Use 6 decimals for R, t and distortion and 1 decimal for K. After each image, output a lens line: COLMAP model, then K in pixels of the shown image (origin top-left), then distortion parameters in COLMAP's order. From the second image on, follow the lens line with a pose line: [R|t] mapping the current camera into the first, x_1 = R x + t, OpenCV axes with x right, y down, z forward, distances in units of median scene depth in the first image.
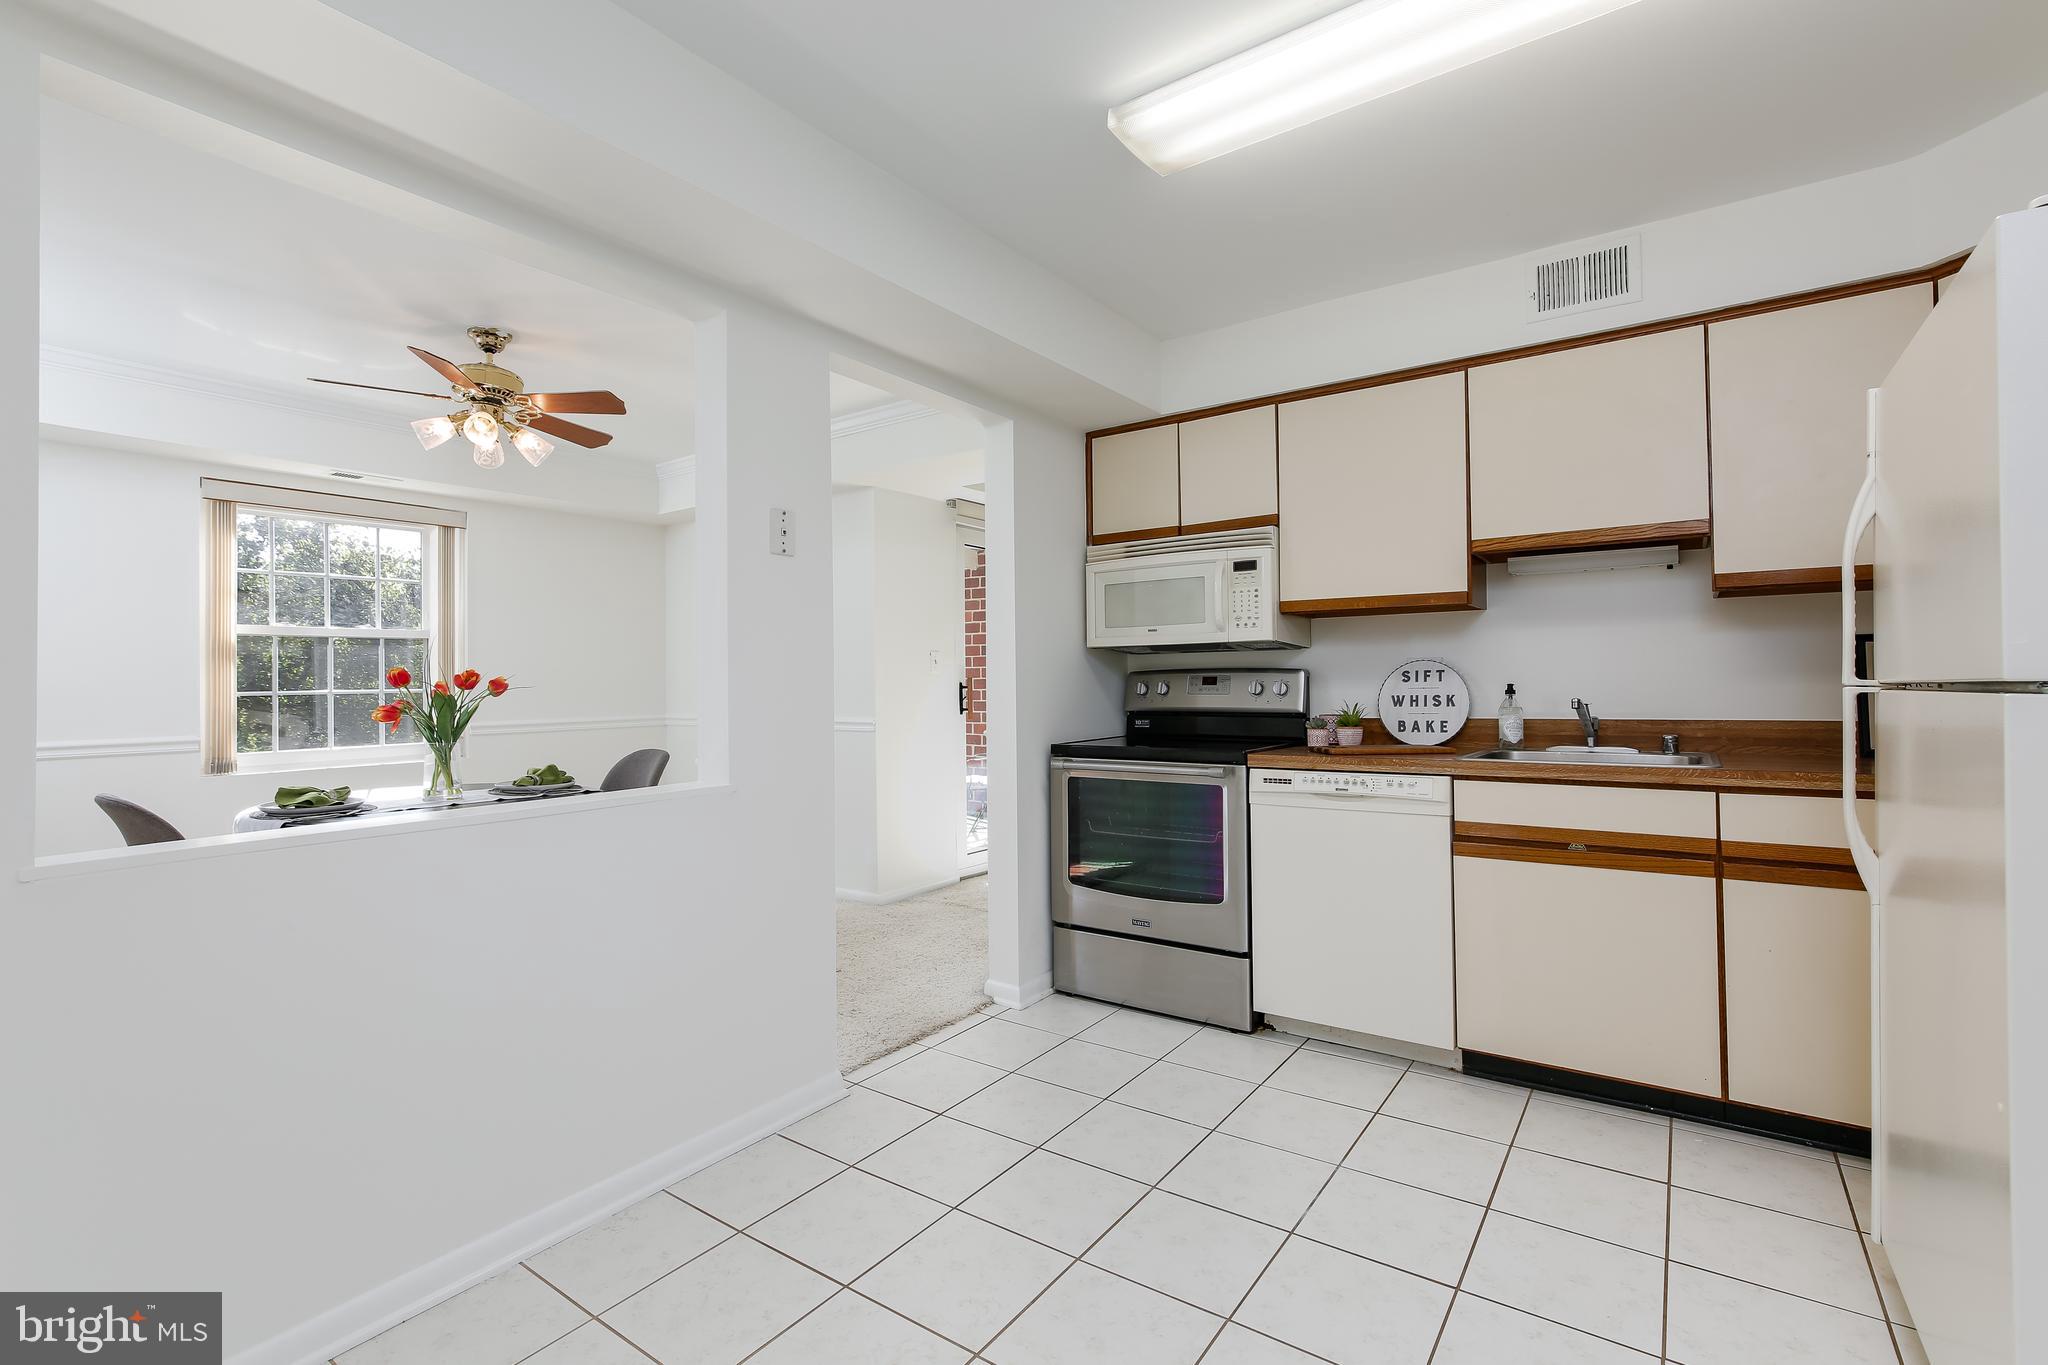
lens RADIAL K [[943.2, 0, 1027.9], [0, 943.2, 672.3], [0, 0, 1]] dist [-0.003942, 0.002766]
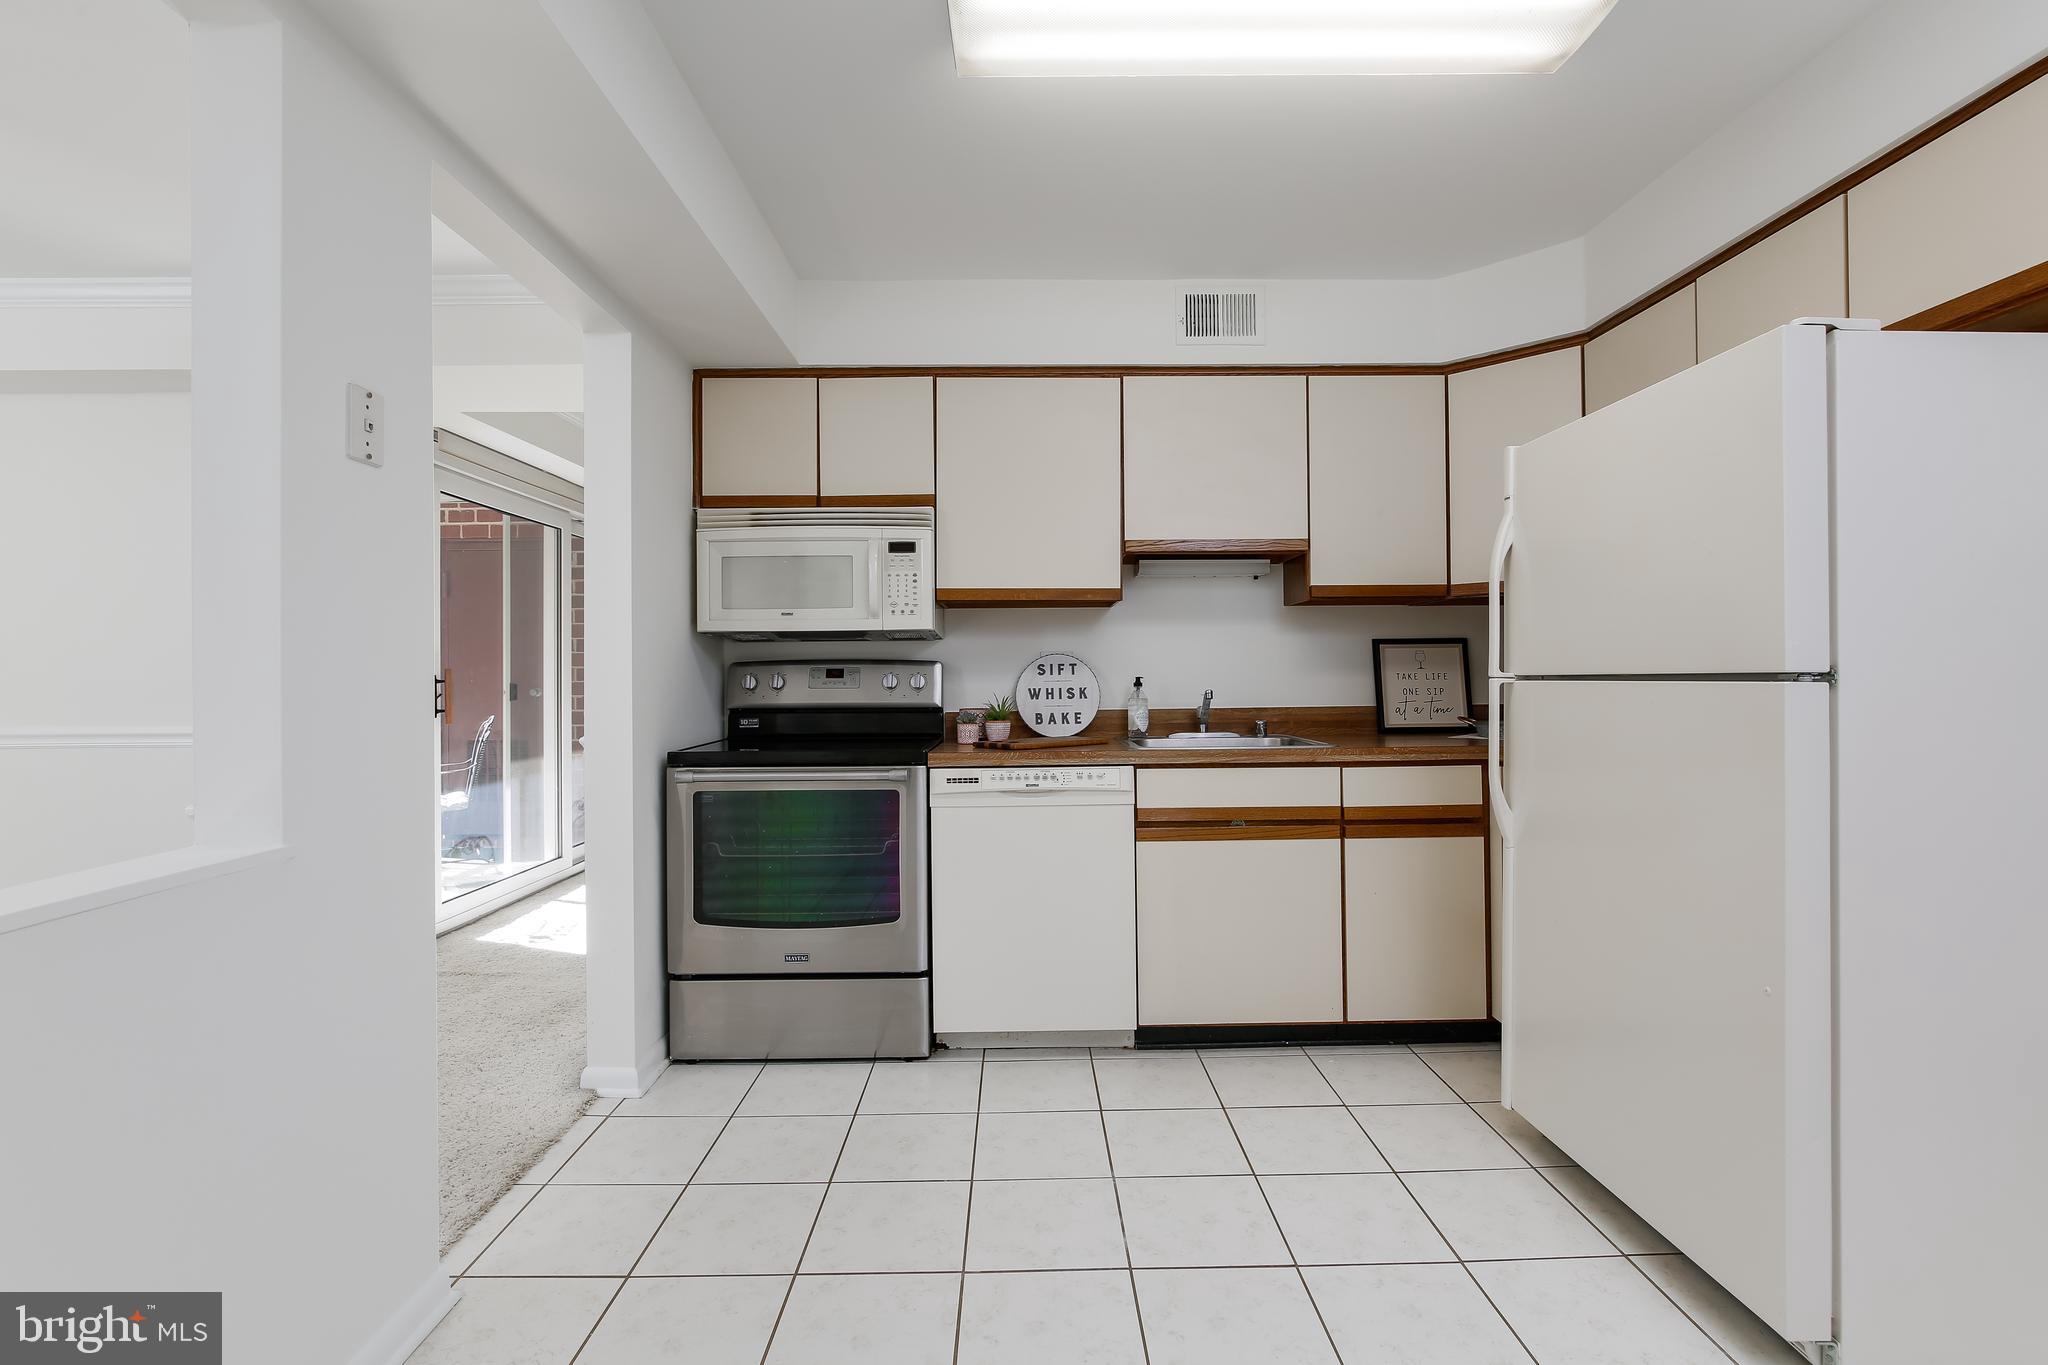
lens RADIAL K [[943.2, 0, 1030.7], [0, 943.2, 672.1], [0, 0, 1]] dist [-0.003942, 0.002766]
pose [[0.804710, 0.005827, 0.593640, -0.237660], [-0.008425, 0.999963, 0.001605, 0.006235], [-0.593608, -0.006293, 0.804729, 0.214209]]
